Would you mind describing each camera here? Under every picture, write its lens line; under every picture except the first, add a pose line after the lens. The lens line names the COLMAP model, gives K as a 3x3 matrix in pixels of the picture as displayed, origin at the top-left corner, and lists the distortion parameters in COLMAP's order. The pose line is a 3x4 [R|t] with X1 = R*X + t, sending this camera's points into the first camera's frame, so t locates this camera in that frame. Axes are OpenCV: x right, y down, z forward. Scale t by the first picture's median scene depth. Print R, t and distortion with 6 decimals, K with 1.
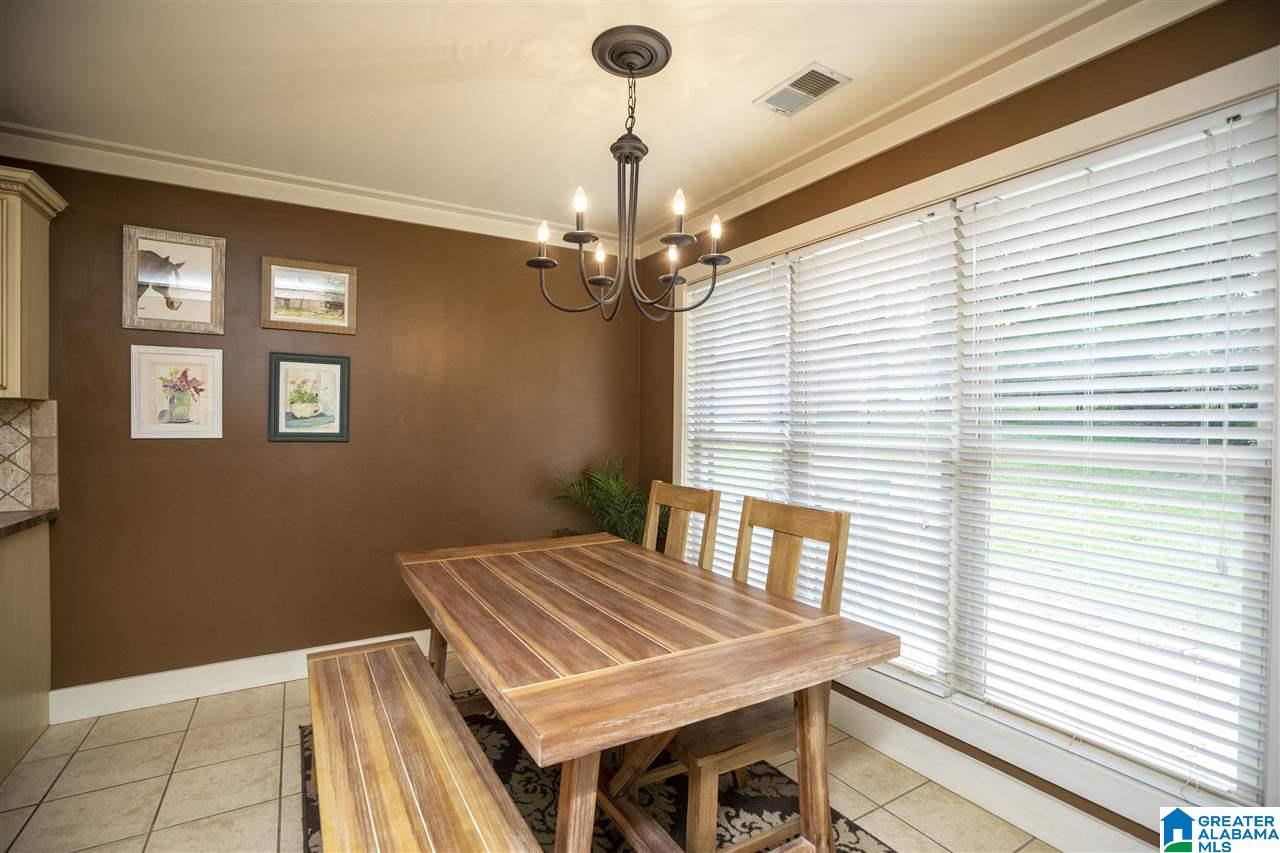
lens RADIAL K [[585.8, 0, 637.1], [0, 585.8, 426.6], [0, 0, 1]] dist [-0.034769, 0.007779]
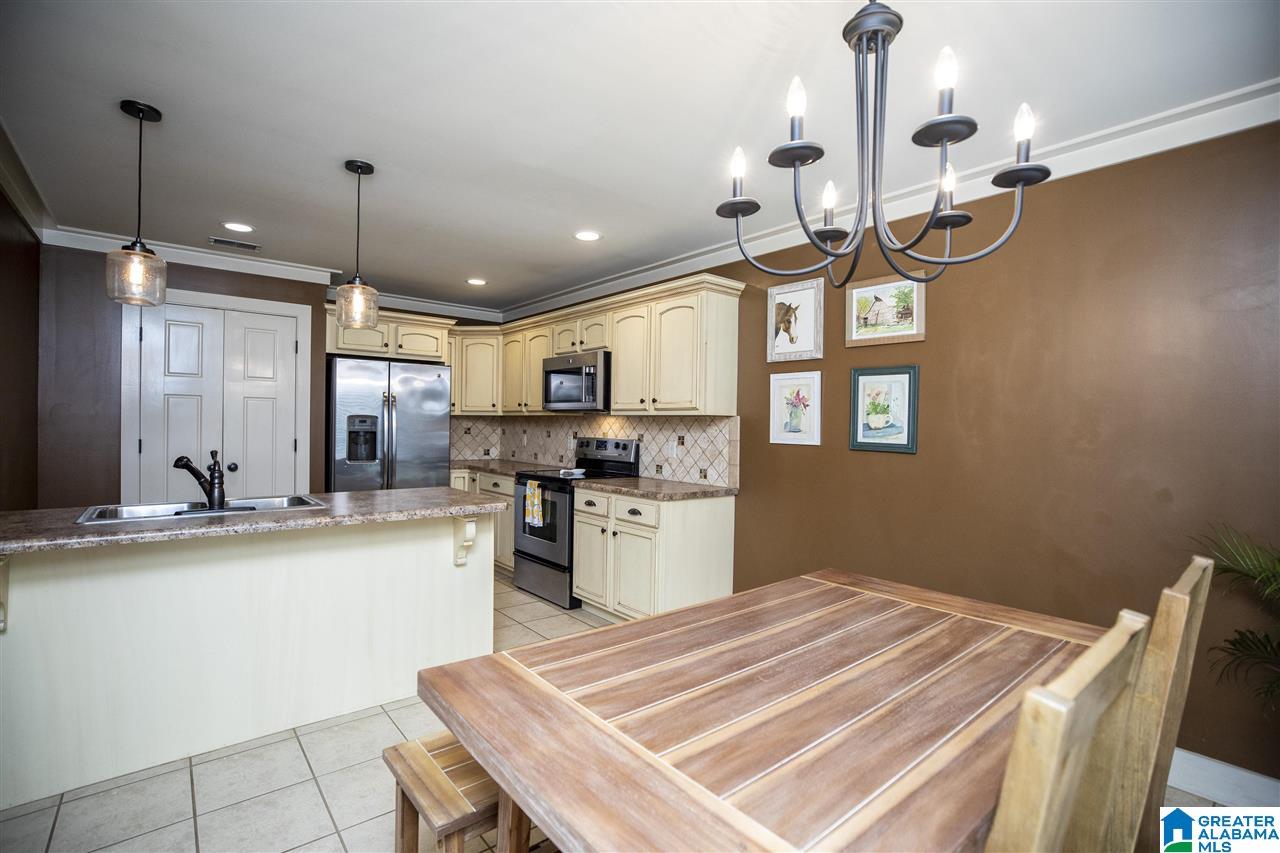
lens RADIAL K [[585.8, 0, 639.7], [0, 585.8, 430.0], [0, 0, 1]] dist [-0.034769, 0.007779]
pose [[0.159320, 0.004863, -0.987215, 0.464968], [-0.021537, 0.999767, 0.001449, -0.005920], [0.986992, 0.021031, 0.159387, 0.498158]]
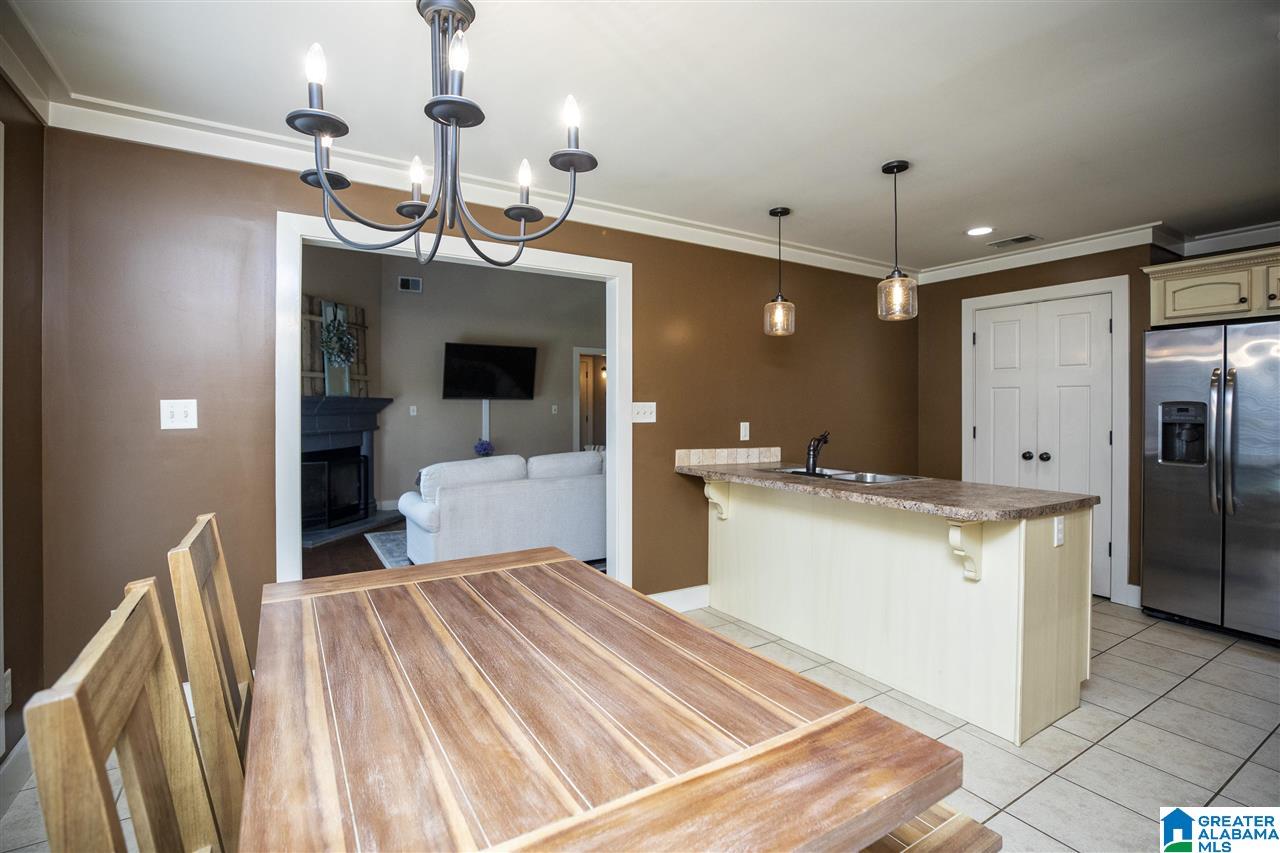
lens RADIAL K [[585.8, 0, 632.8], [0, 585.8, 414.0], [0, 0, 1]] dist [-0.034769, 0.007779]
pose [[-0.999913, -0.010178, -0.008424, -0.178963], [-0.010329, 0.999783, 0.018088, -0.013554], [0.008238, 0.018174, -0.999801, 1.300591]]
